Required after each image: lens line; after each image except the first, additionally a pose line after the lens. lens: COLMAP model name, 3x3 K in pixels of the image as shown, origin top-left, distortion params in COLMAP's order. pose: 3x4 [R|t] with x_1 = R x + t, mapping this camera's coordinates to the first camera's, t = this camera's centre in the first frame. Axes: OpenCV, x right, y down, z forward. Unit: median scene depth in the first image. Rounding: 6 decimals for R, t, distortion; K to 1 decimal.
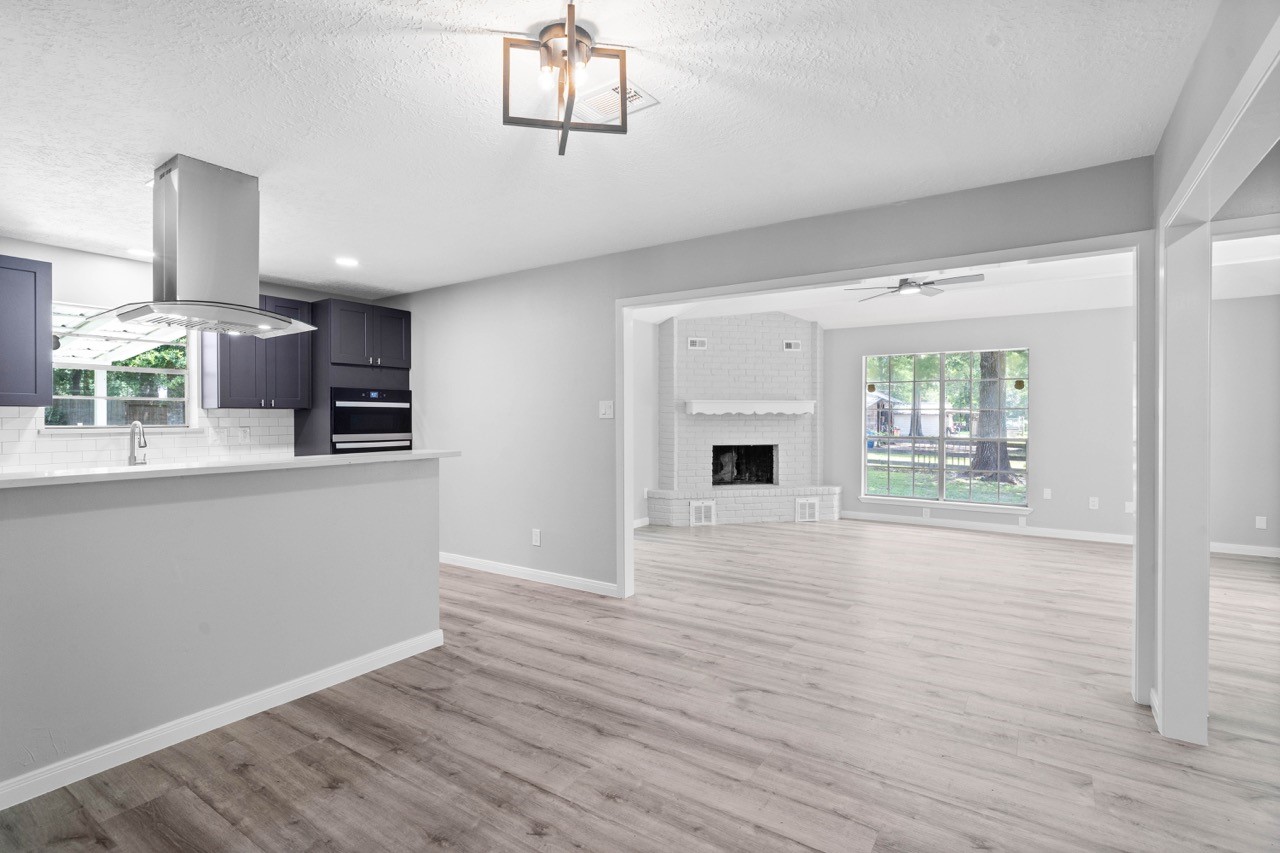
lens RADIAL K [[616.7, 0, 635.8], [0, 616.7, 418.7], [0, 0, 1]] dist [-0.003480, 0.001325]
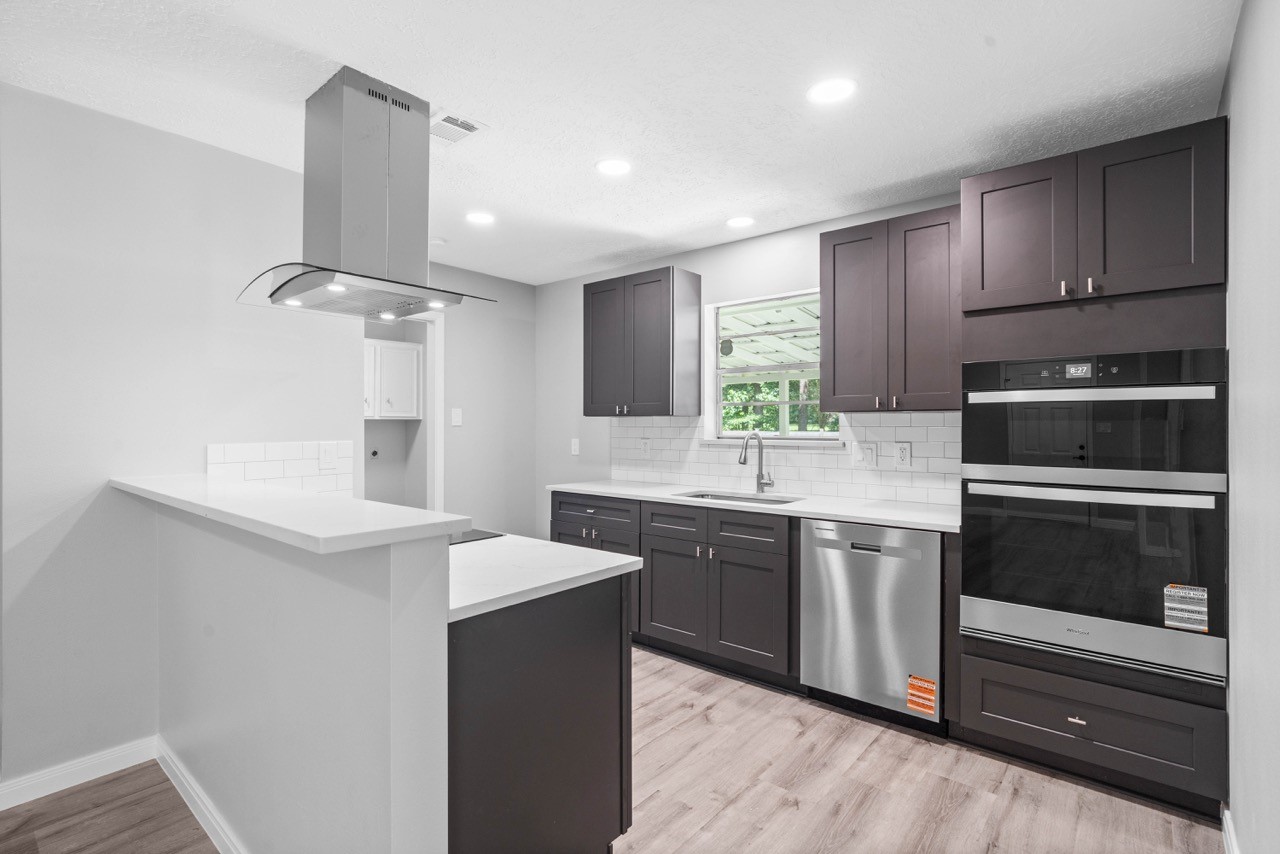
lens RADIAL K [[606.8, 0, 636.9], [0, 606.8, 429.3], [0, 0, 1]] dist [-0.000070, 0.000751]
pose [[-0.109132, 0.006251, -0.994008, 0.003402], [-0.000942, 0.999979, 0.006392, -0.003883], [0.994027, 0.001633, -0.109124, 0.933983]]
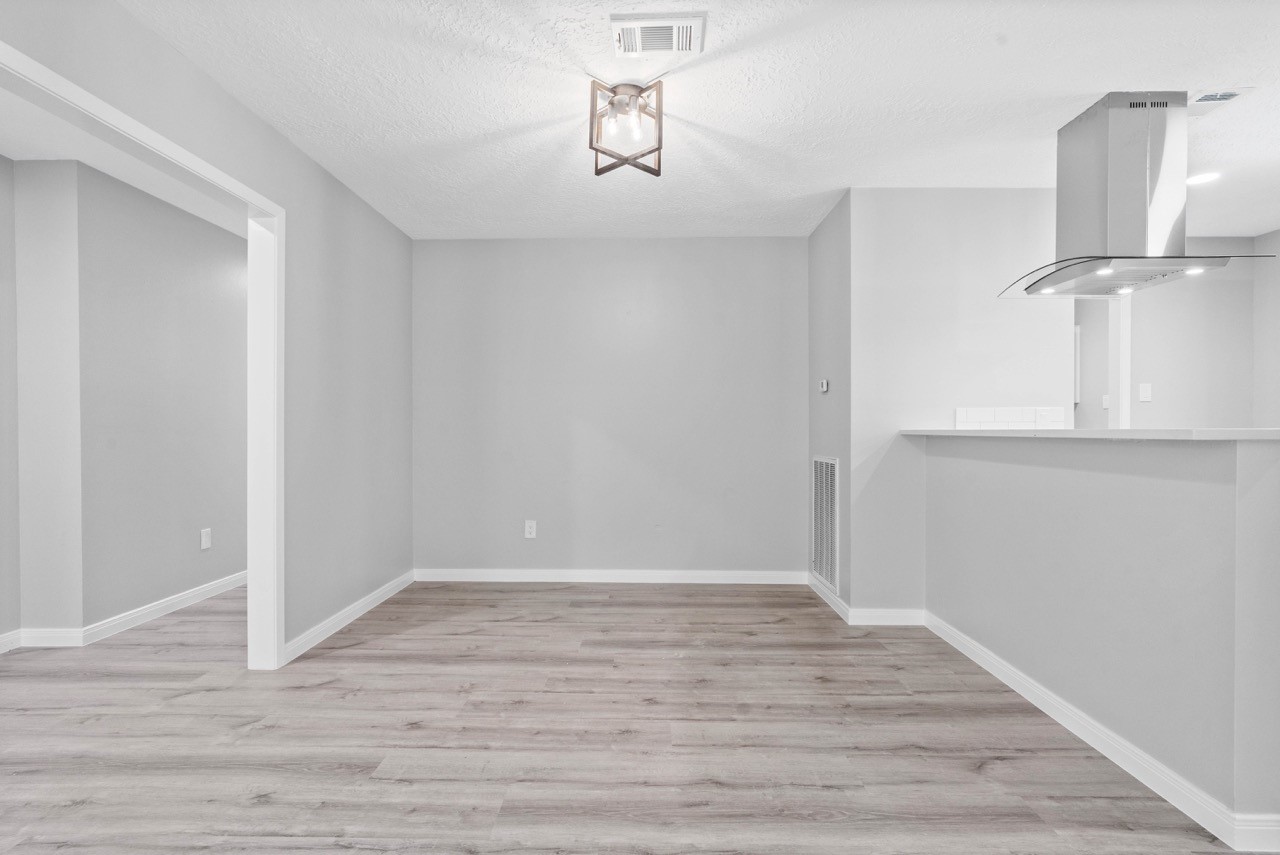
lens RADIAL K [[620.2, 0, 640.0], [0, 620.2, 427.5], [0, 0, 1]] dist [-0.012690, 0.007569]
pose [[-0.838948, -0.001865, -0.544208, 0.250912], [-0.003071, 0.999994, 0.001307, 0.040332], [0.544202, 0.002768, -0.838949, 0.913476]]
